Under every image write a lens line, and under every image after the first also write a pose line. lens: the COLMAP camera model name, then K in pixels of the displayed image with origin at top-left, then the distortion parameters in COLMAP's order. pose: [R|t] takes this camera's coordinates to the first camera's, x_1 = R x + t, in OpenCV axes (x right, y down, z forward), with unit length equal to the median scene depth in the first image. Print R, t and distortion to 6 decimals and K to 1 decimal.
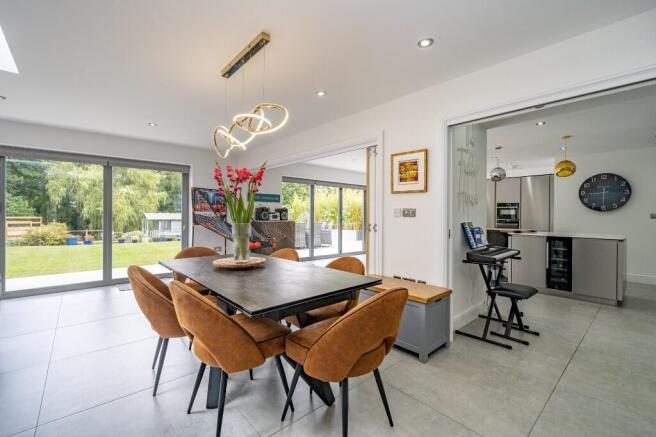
lens RADIAL K [[285.1, 0, 325.1], [0, 285.1, 216.7], [0, 0, 1]] dist [0.001678, 0.000232]
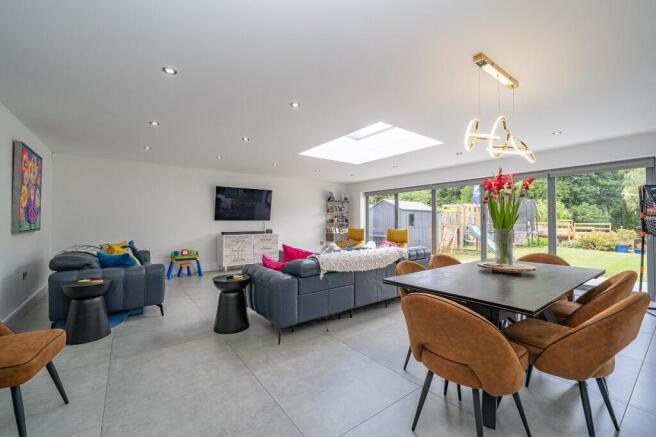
lens RADIAL K [[266.7, 0, 327.1], [0, 266.7, 215.9], [0, 0, 1]] dist [-0.000373, -0.000162]
pose [[-0.086456, -0.024340, -0.995958, 0.061196], [-0.002988, 0.999703, -0.024172, 0.000288], [0.996251, 0.000886, -0.086503, 0.047388]]
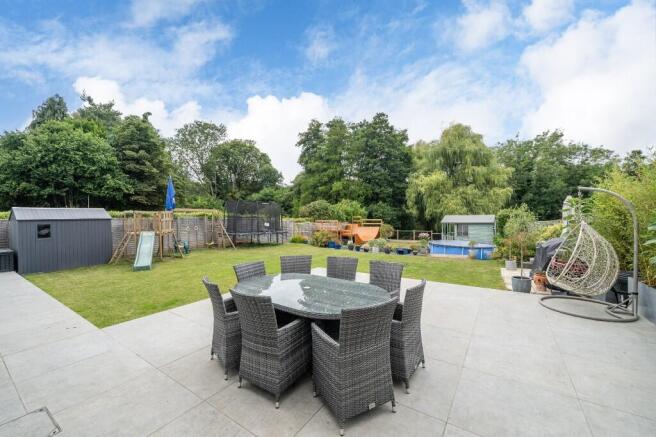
lens RADIAL K [[266.7, 0, 327.1], [0, 266.7, 215.9], [0, 0, 1]] dist [-0.000373, -0.000162]
pose [[0.250290, -0.001860, -0.968169, 0.094938], [0.015023, 0.999885, 0.001963, -0.019107], [0.968054, -0.015036, 0.250290, 0.421311]]
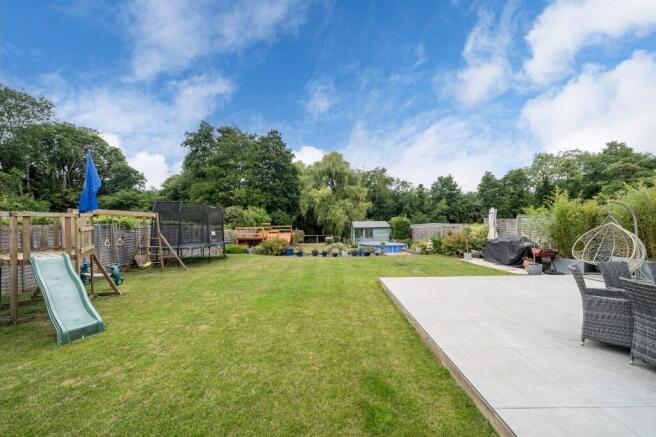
lens RADIAL K [[225.2, 0, 326.9], [0, 225.2, 218.4], [0, 0, 1]] dist [-0.002378, -0.000195]
pose [[0.747496, -0.019151, -0.663990, -0.112087], [0.017538, 0.999805, -0.009093, -0.020139], [0.664035, -0.004848, 0.747686, 0.260067]]
